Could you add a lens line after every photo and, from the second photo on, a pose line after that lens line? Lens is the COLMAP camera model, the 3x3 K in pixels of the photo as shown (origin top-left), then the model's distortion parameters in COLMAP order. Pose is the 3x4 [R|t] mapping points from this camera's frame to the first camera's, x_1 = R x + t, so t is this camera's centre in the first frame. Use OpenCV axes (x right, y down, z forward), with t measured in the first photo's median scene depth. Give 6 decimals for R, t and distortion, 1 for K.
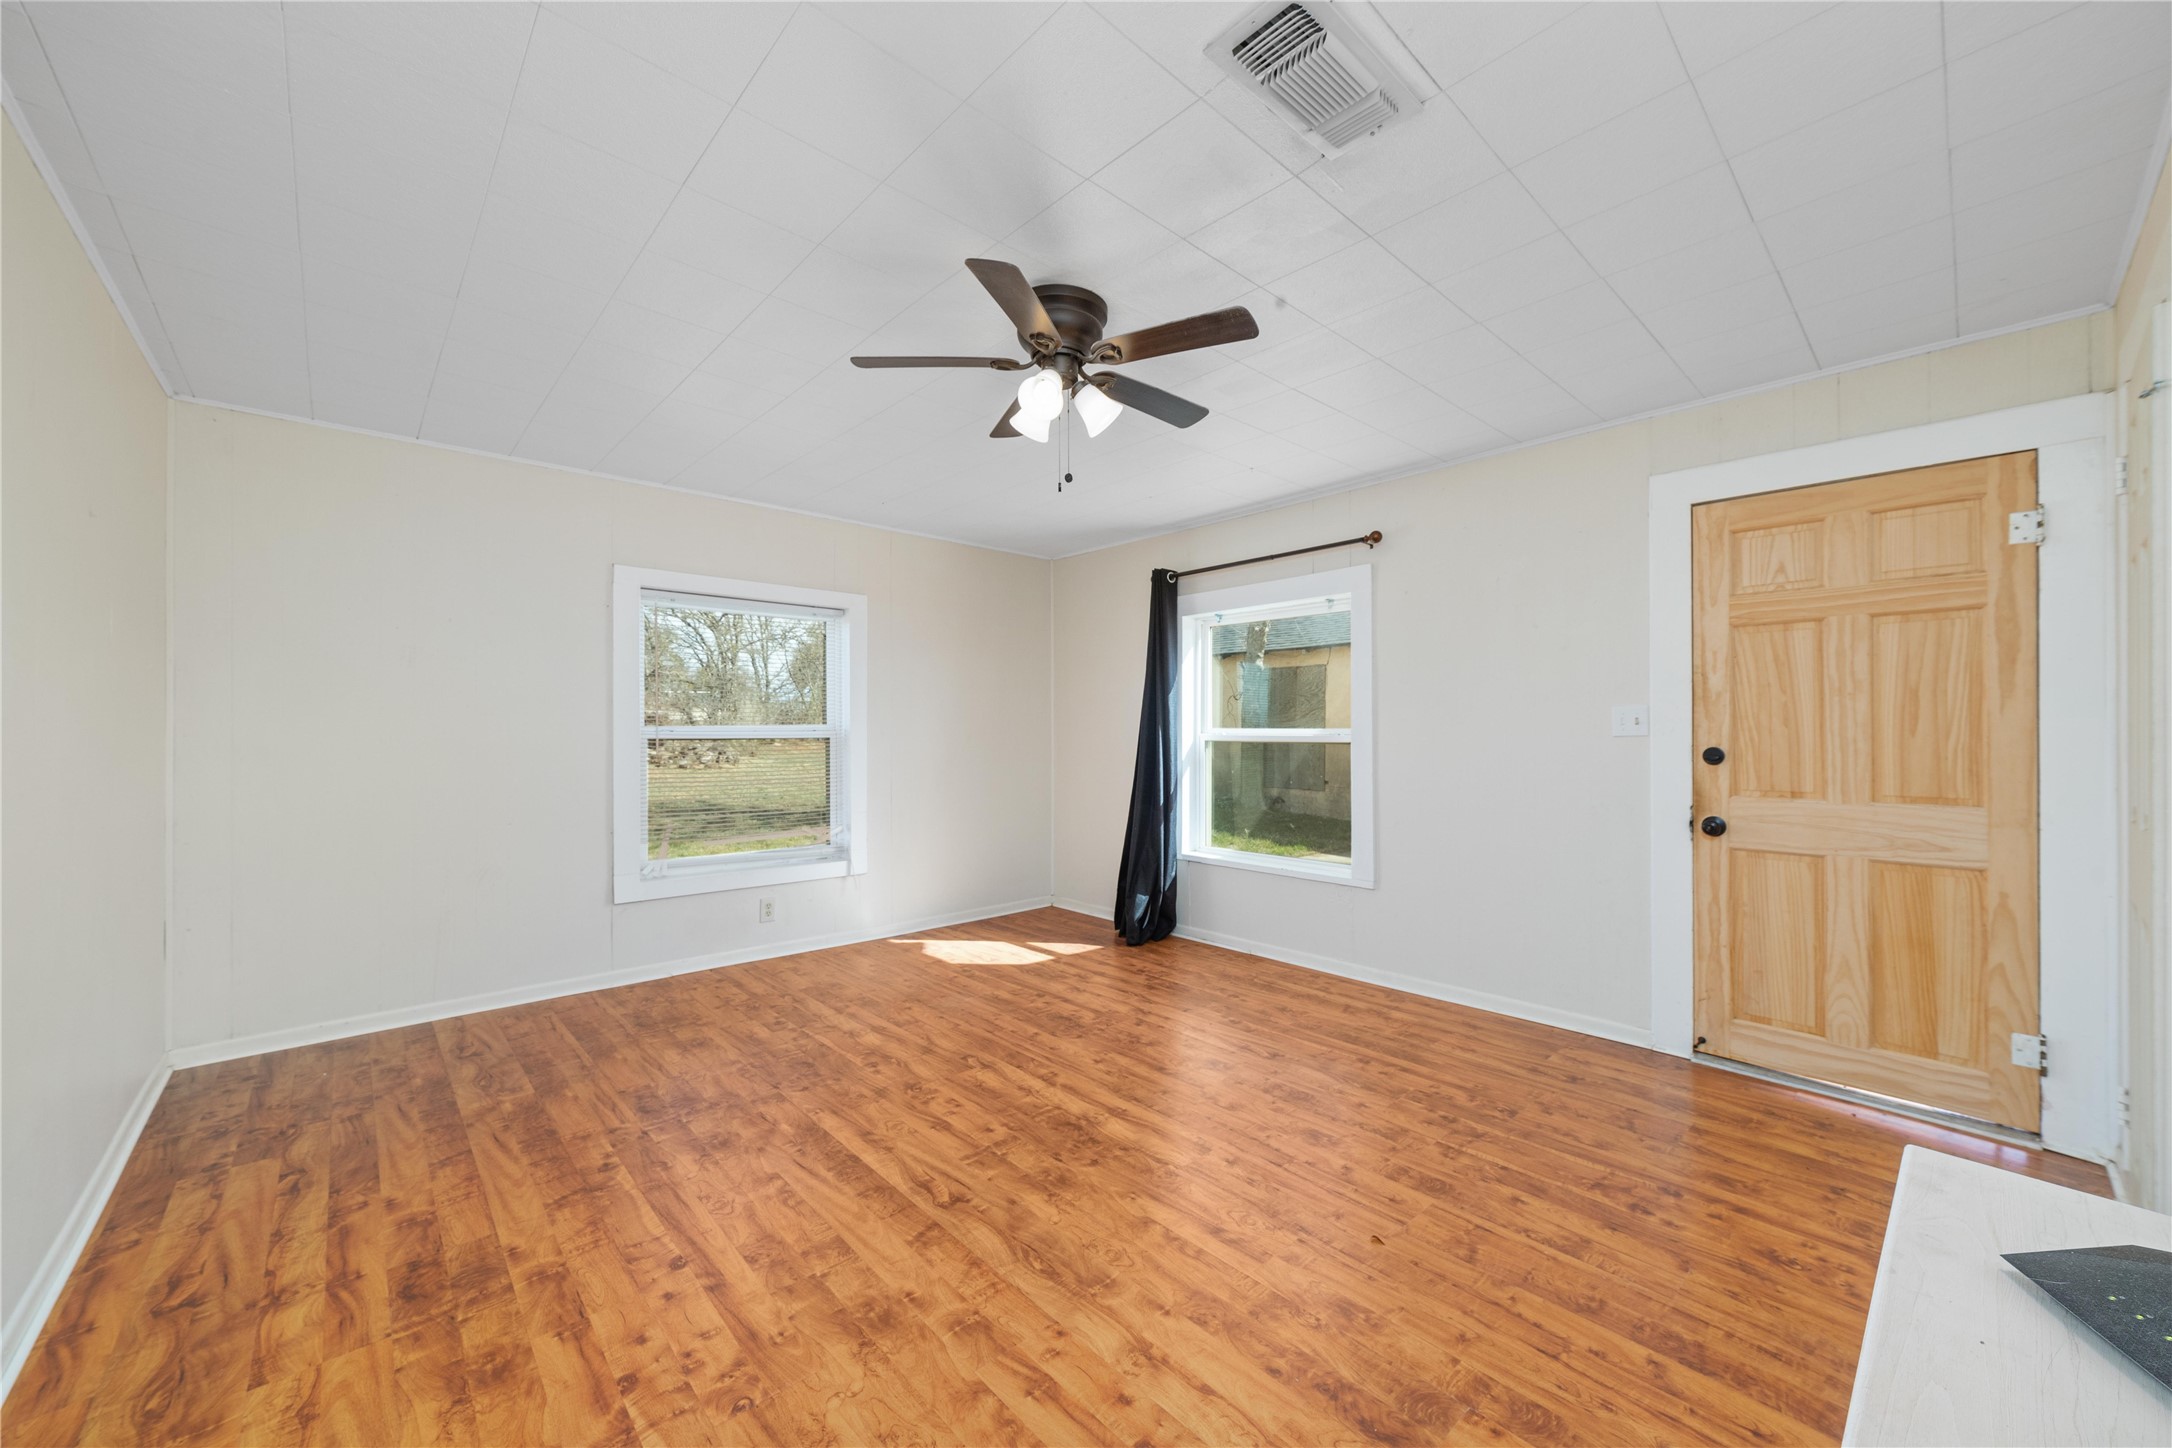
lens RADIAL K [[836.7, 0, 1091.2], [0, 836.7, 717.6], [0, 0, 1]] dist [0.002995, 0.000137]
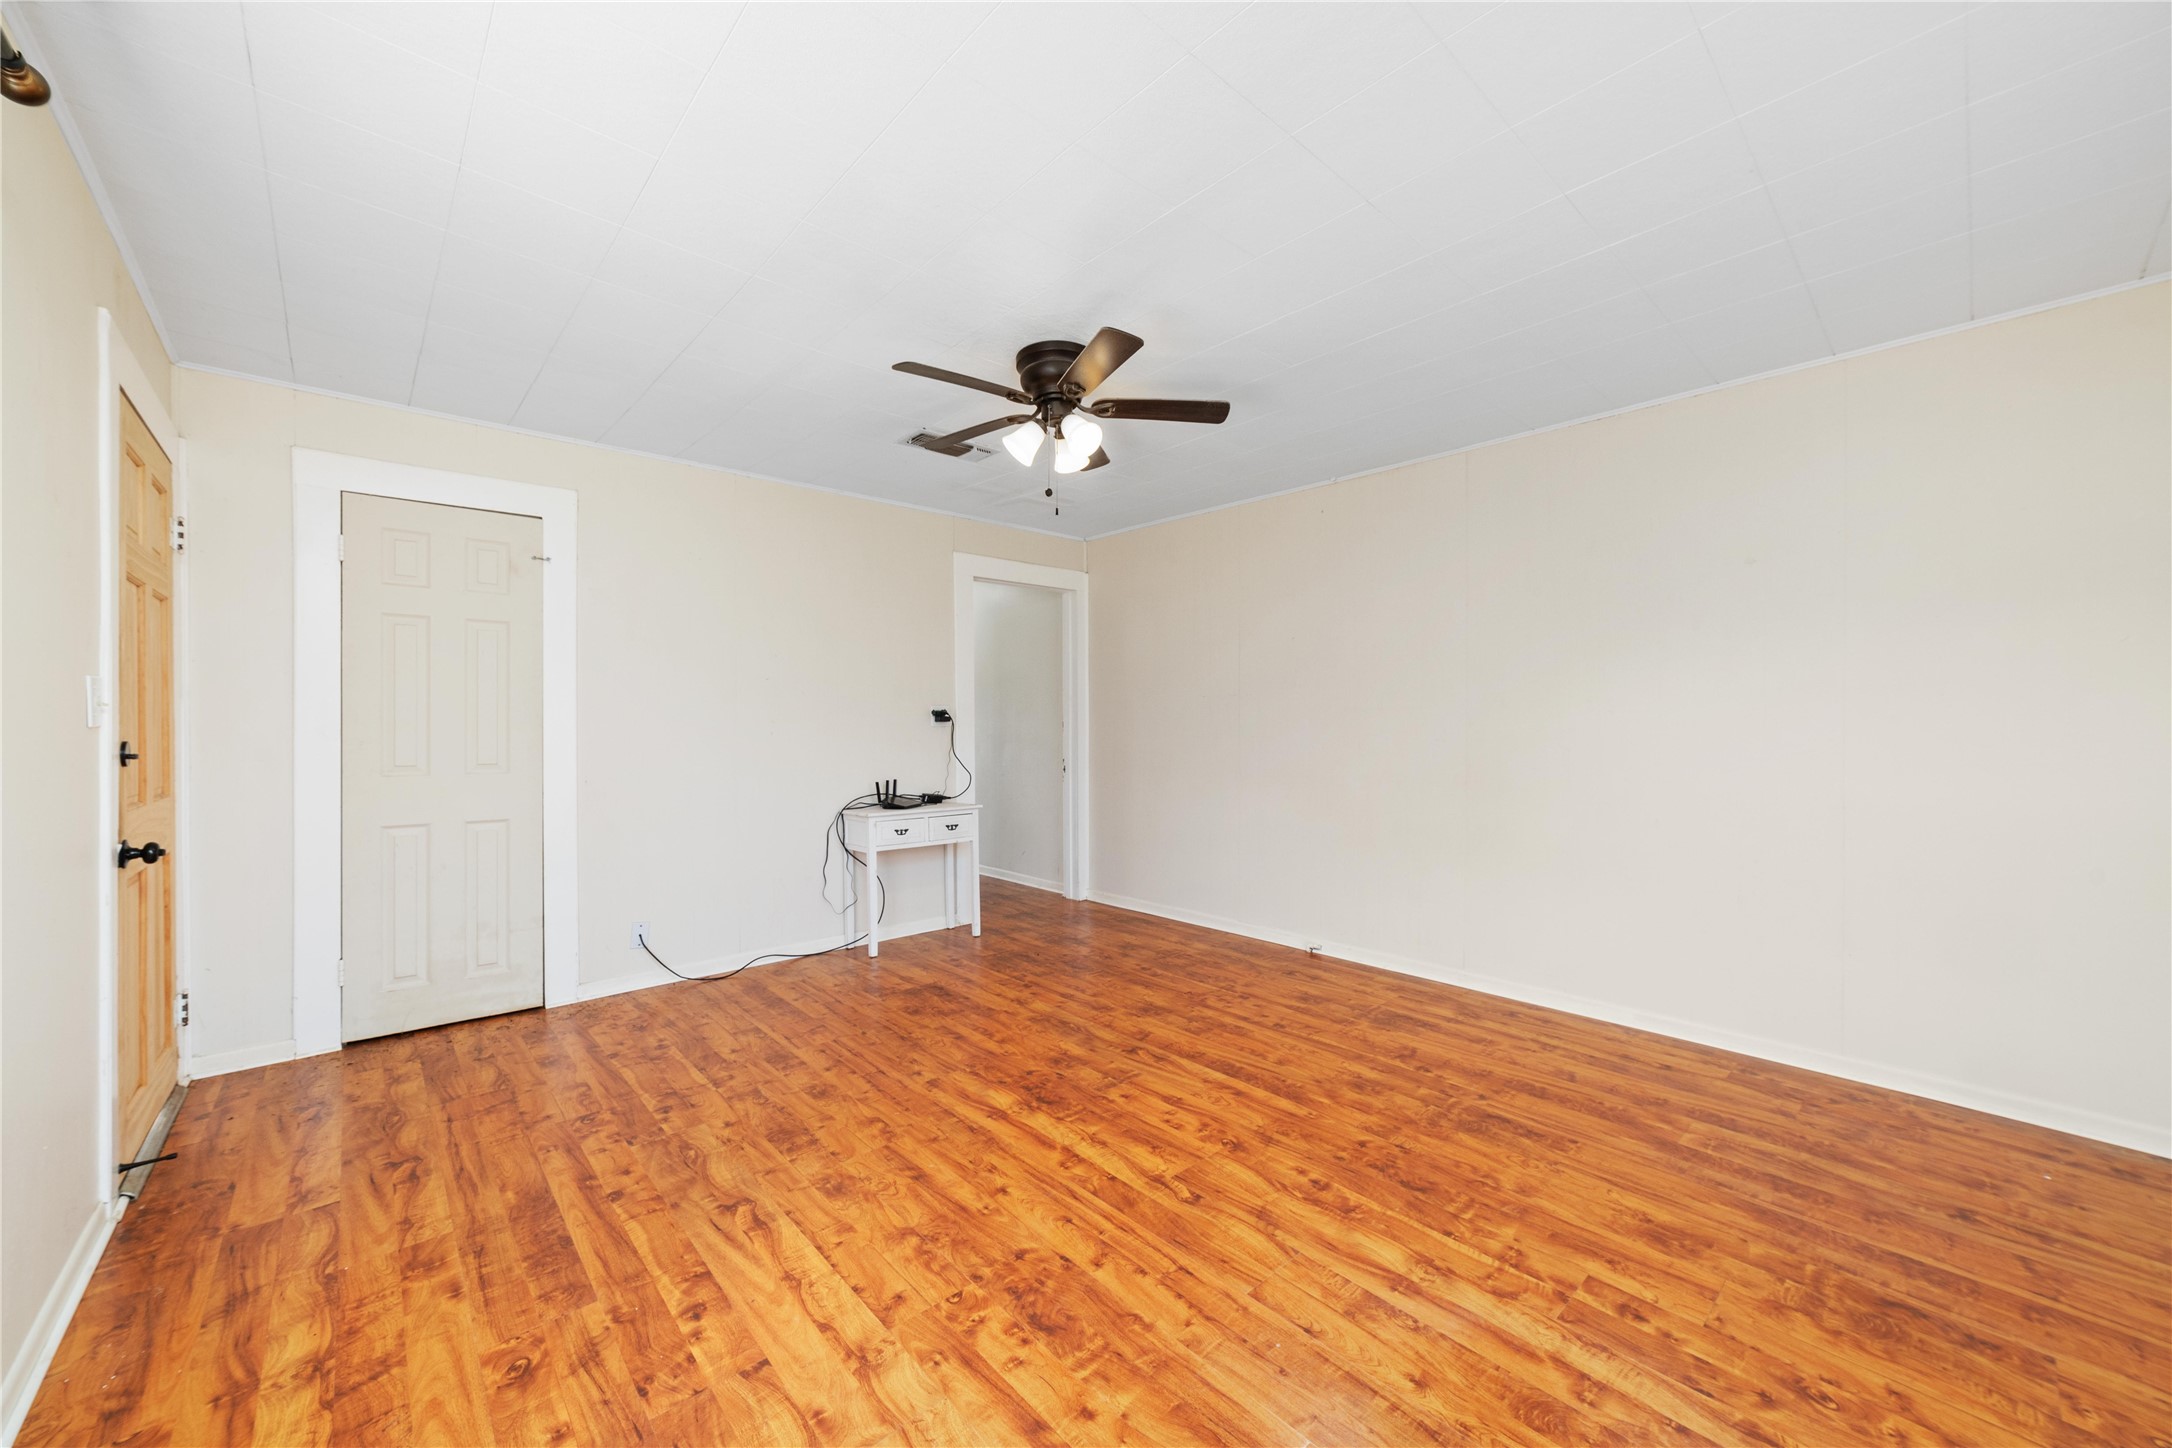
lens RADIAL K [[836.7, 0, 1087.6], [0, 836.7, 725.9], [0, 0, 1]] dist [0.002995, 0.000137]
pose [[-0.999951, 0.001757, 0.009785, -0.081053], [0.001619, 0.999899, -0.014121, 0.038945], [-0.009808, -0.014105, -0.999852, 1.940856]]
